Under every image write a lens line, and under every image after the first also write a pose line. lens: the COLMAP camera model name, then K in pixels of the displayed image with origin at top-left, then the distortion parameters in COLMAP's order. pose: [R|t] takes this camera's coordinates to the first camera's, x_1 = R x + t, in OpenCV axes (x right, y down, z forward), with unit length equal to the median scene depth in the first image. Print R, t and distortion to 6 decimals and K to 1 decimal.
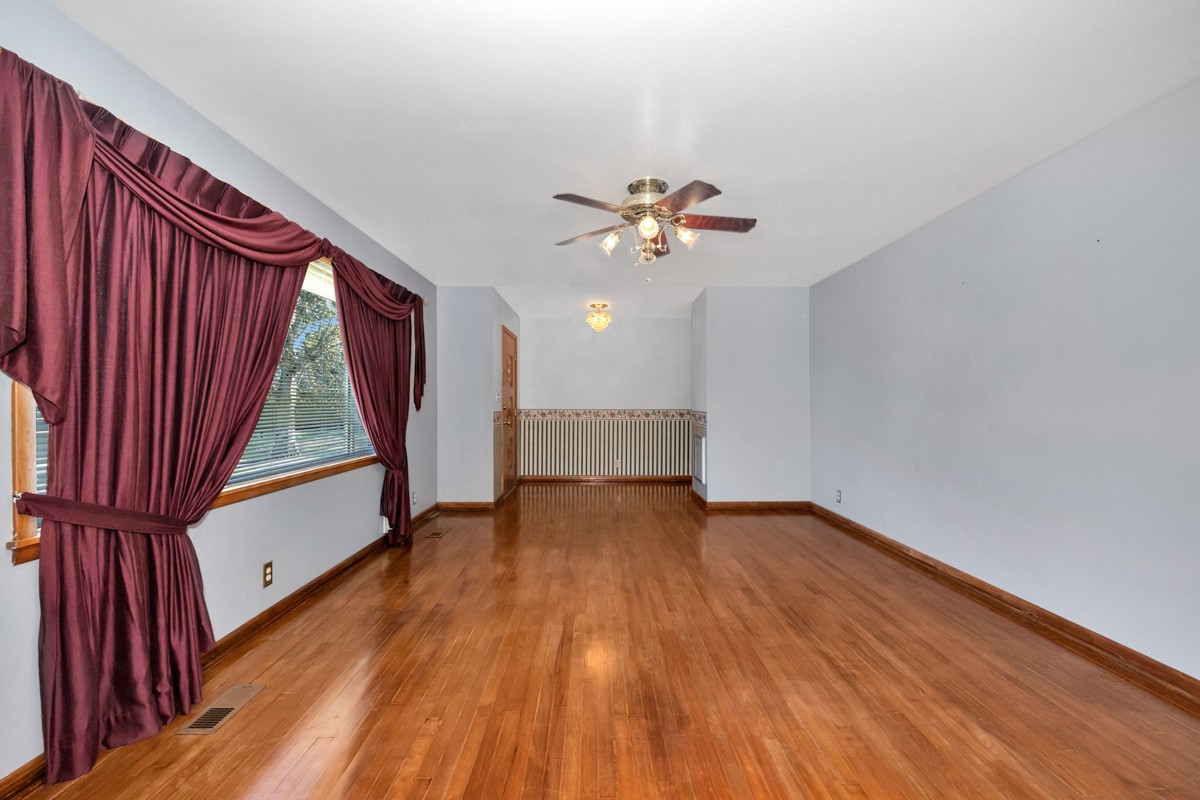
lens RADIAL K [[469.7, 0, 600.0], [0, 469.7, 400.0], [0, 0, 1]] dist [0.008511, 0.000082]
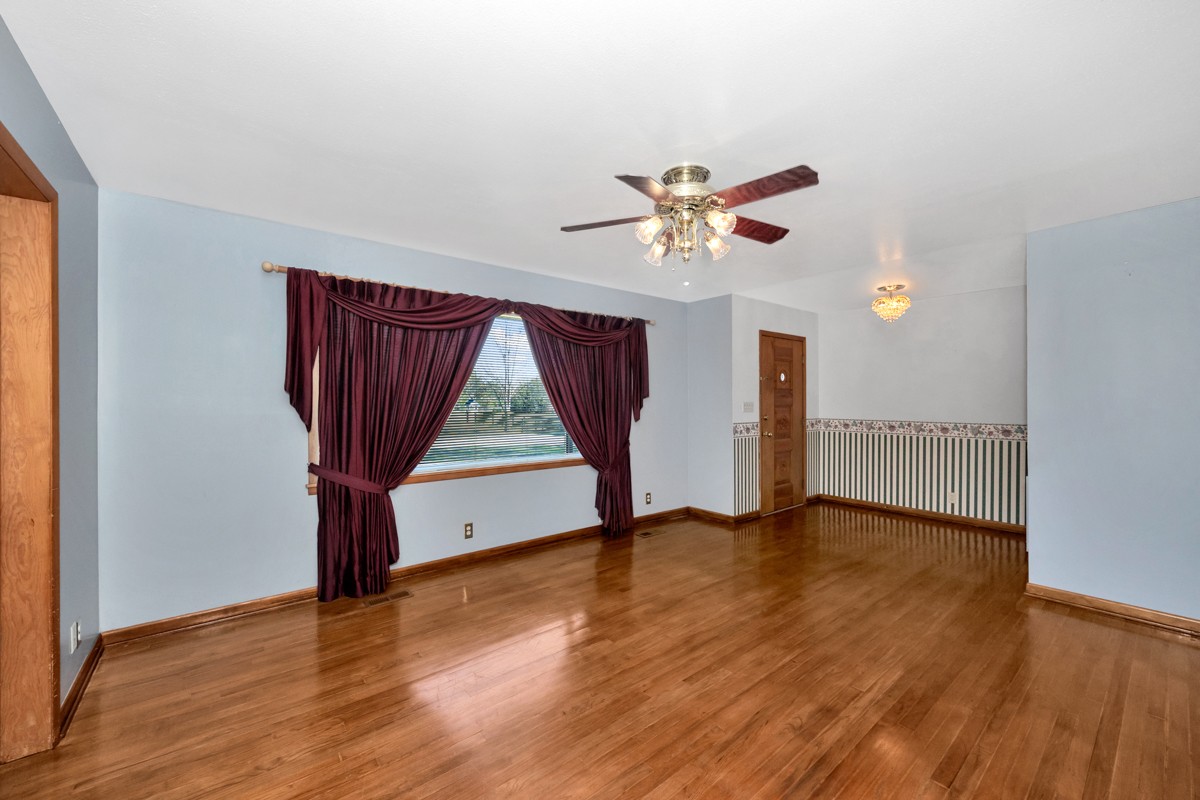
lens RADIAL K [[469.2, 0, 600.9], [0, 469.2, 398.1], [0, 0, 1]] dist [0.000864, 0.000179]
pose [[0.630869, -0.003236, -0.775883, 0.638054], [0.003894, 0.999992, -0.001005, -0.047087], [0.775880, -0.002387, 0.630876, 0.328367]]
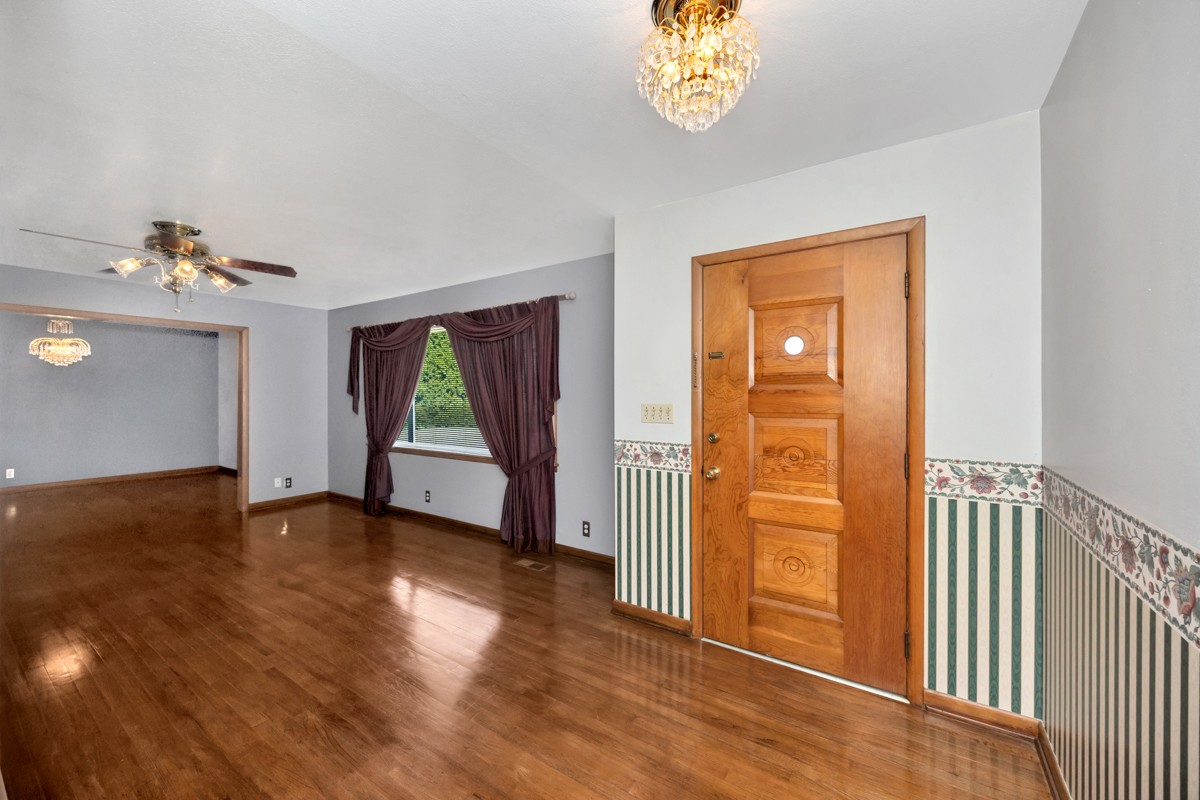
lens RADIAL K [[457.6, 0, 610.0], [0, 457.6, 399.8], [0, 0, 1]] dist [-0.000753, -0.000042]
pose [[-0.548977, 0.014055, -0.835720, 0.425416], [0.006701, 0.999900, 0.012415, -0.052725], [0.835811, 0.001215, -0.549016, 2.352343]]
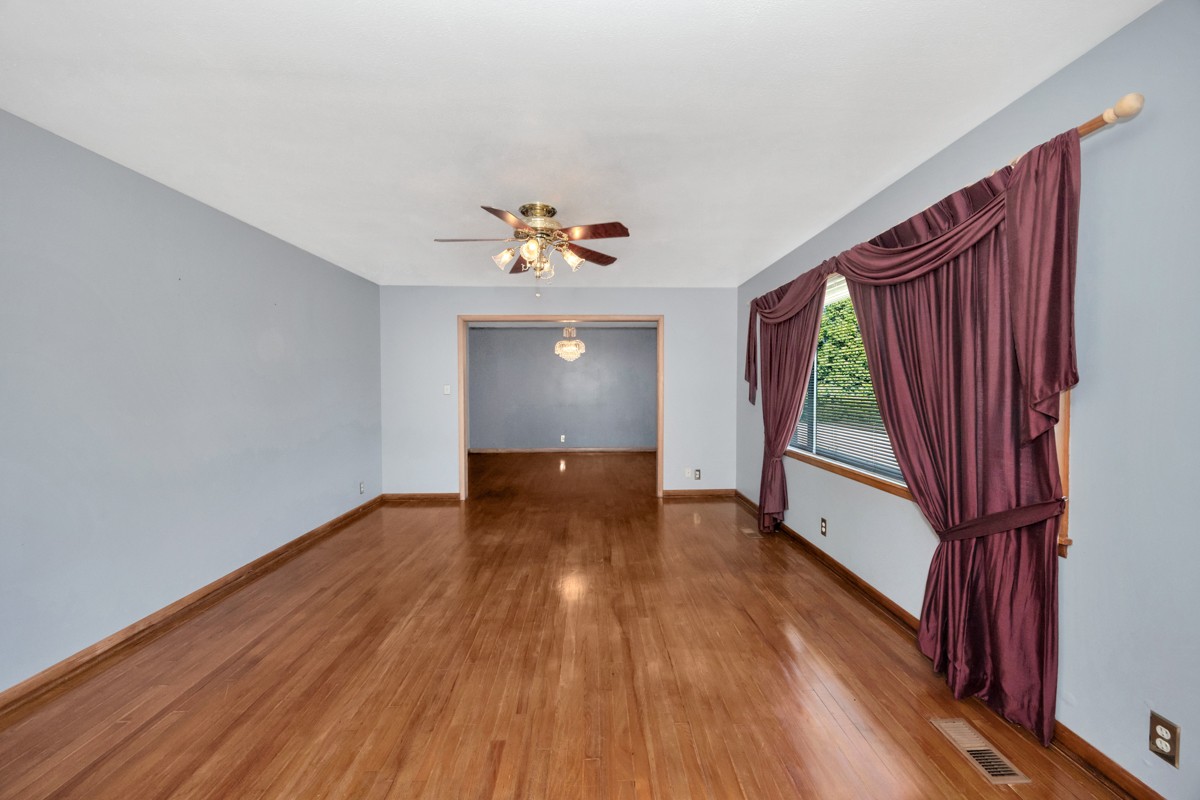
lens RADIAL K [[470.5, 0, 620.6], [0, 470.5, 399.9], [0, 0, 1]] dist [-0.002594, -0.000098]
pose [[-0.998665, 0.005074, -0.051410, -0.030423], [0.003788, 0.999678, 0.025098, -0.038448], [0.051521, 0.024870, -0.998362, 2.031592]]
